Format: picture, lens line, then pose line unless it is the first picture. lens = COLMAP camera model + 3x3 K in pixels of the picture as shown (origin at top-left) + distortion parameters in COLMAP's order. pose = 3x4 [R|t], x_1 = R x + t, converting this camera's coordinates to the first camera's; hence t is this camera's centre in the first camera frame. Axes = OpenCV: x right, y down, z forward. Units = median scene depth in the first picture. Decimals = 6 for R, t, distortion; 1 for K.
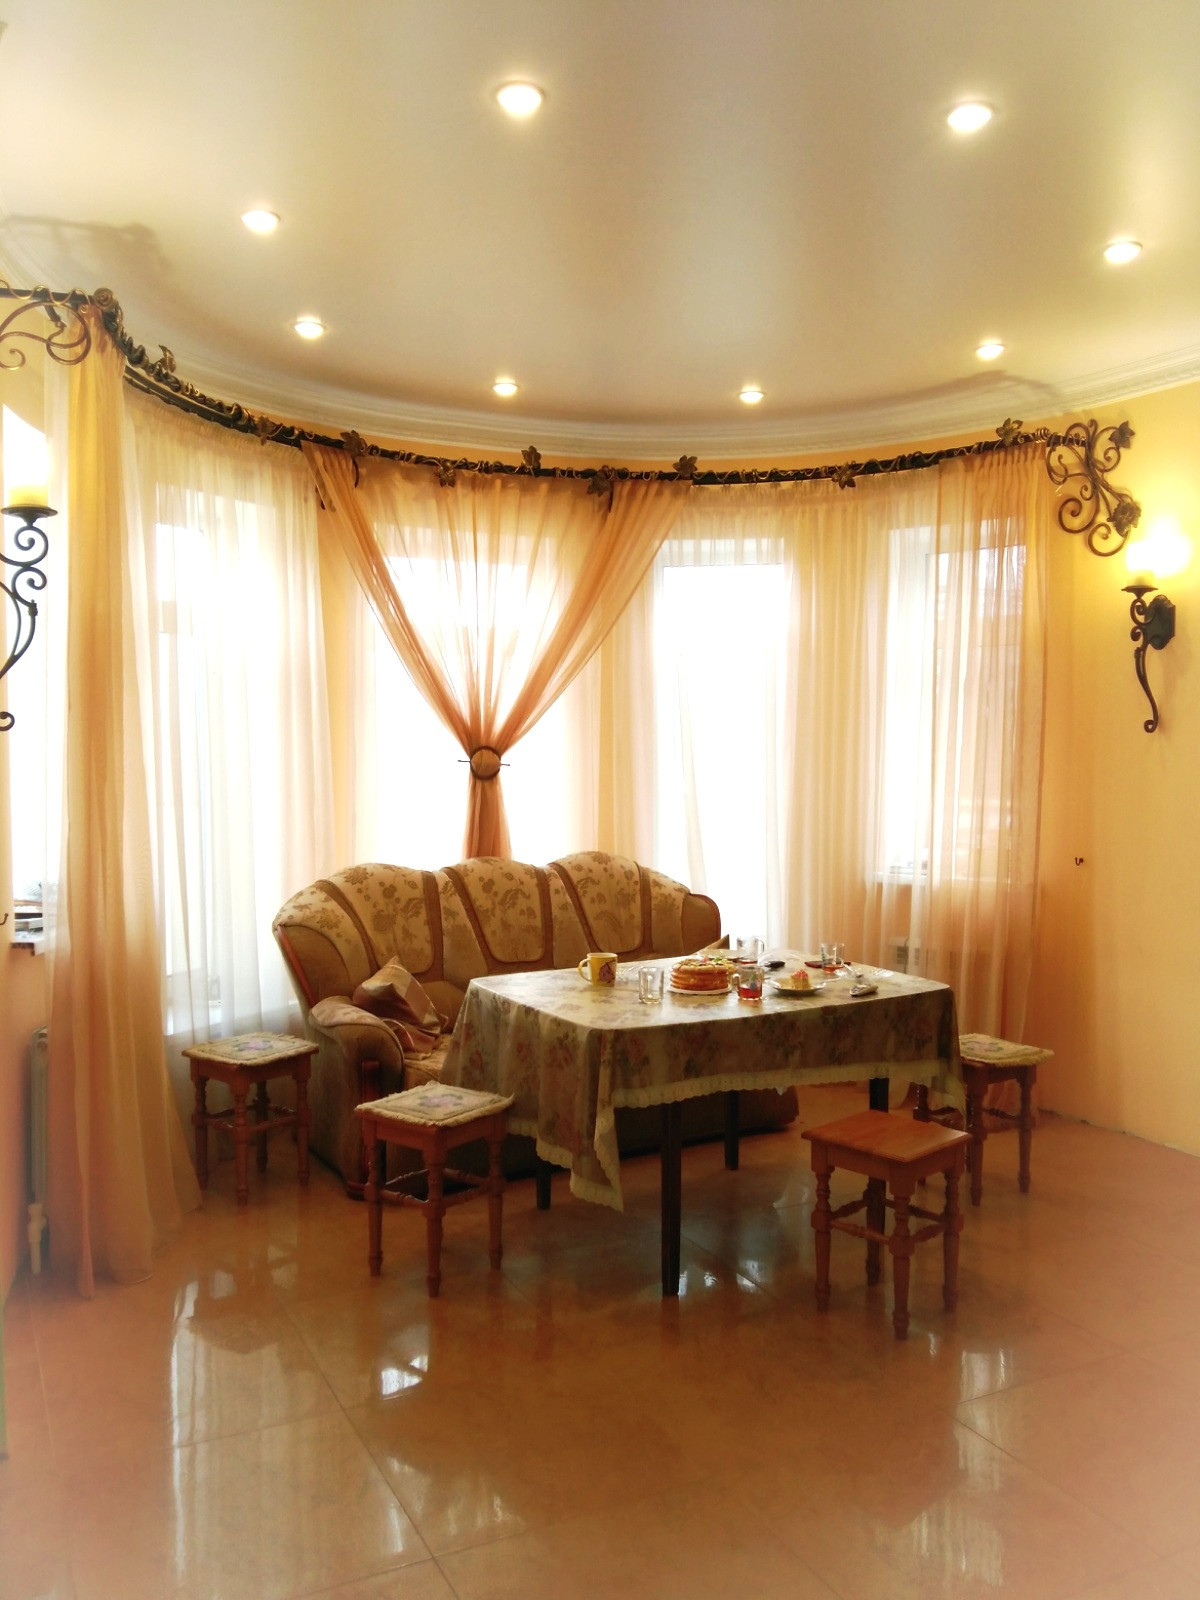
lens RADIAL K [[1395.0, 0, 673.9], [0, 1395.0, 797.4], [0, 0, 1]] dist [0.086886, -0.200165]
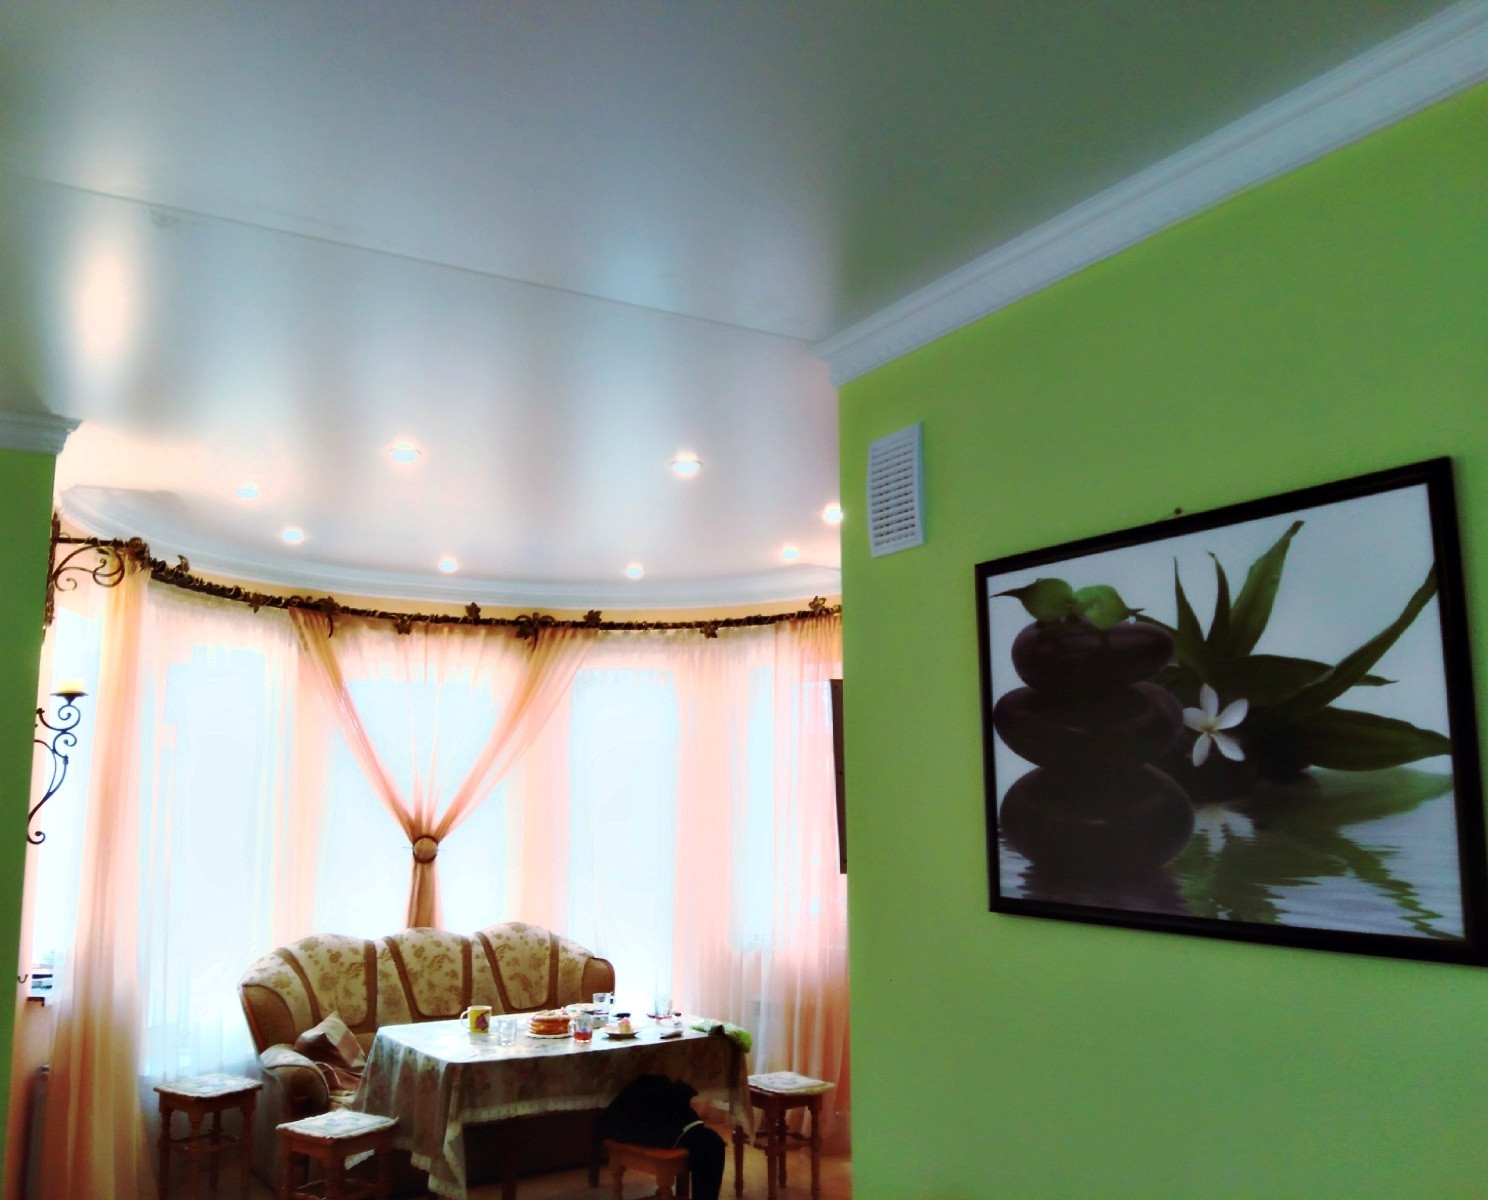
lens RADIAL K [[1306.9, 0, 744.0], [0, 1306.9, 600.0], [0, 0, 1]] dist [0.065840, -0.153032]
pose [[0.998858, 0.011032, 0.046478, 0.104276], [-0.001817, 0.981037, -0.193811, -0.018567], [-0.047735, 0.193506, 0.979937, -0.230355]]
